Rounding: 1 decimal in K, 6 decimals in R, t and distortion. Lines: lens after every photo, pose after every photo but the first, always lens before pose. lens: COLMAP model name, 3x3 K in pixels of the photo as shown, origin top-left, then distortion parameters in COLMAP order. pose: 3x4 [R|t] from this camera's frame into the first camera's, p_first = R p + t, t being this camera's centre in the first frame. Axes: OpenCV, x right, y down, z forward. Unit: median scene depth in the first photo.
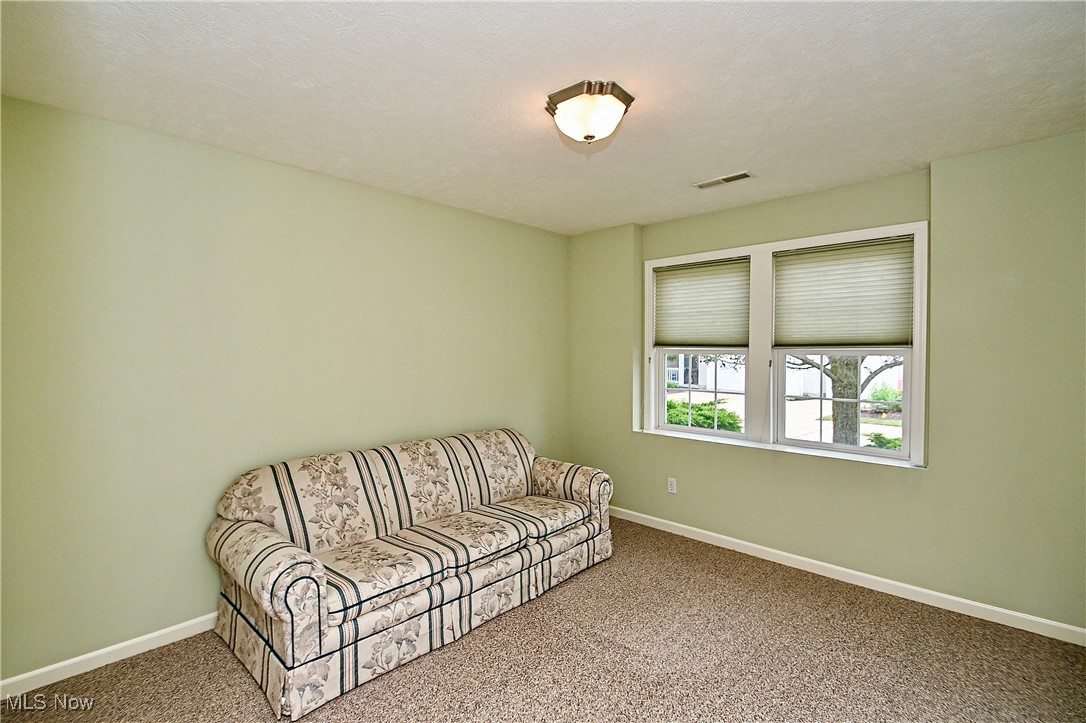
lens RADIAL K [[486.4, 0, 531.9], [0, 486.4, 360.7], [0, 0, 1]] dist [0.002814, -0.010908]
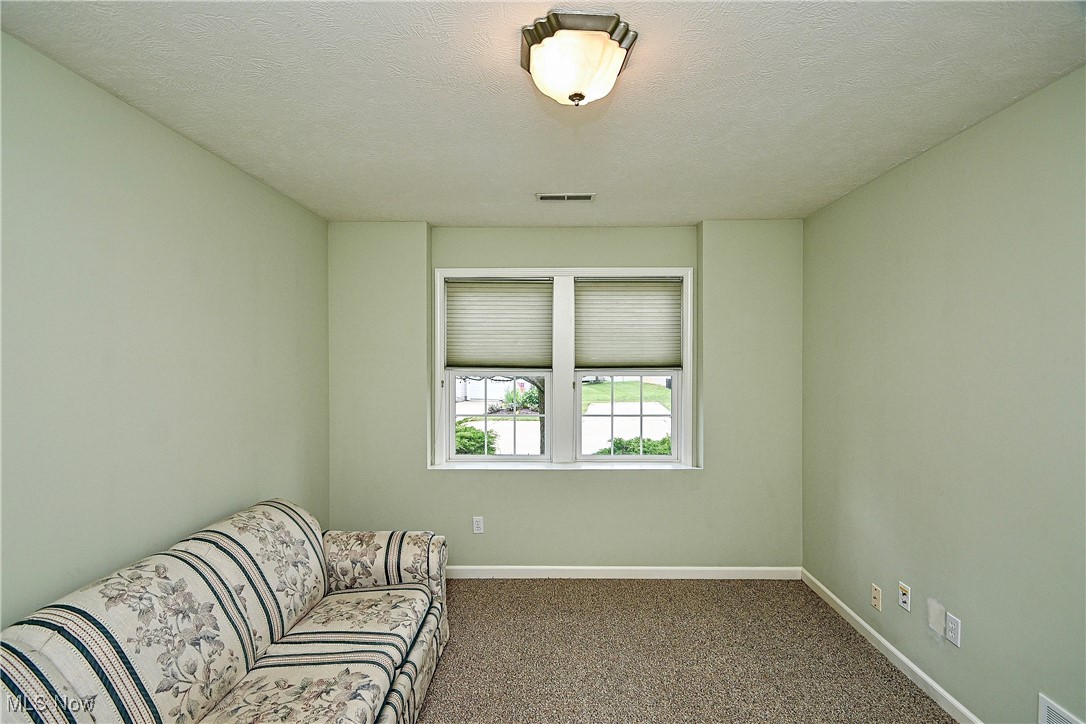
lens RADIAL K [[468.5, 0, 543.0], [0, 468.5, 362.0], [0, 0, 1]] dist [0.017713, -0.016602]
pose [[0.727127, -0.007540, 0.686462, -0.247088], [0.017415, 0.999820, -0.007466, -0.038047], [-0.686282, 0.017383, 0.727127, 0.333649]]
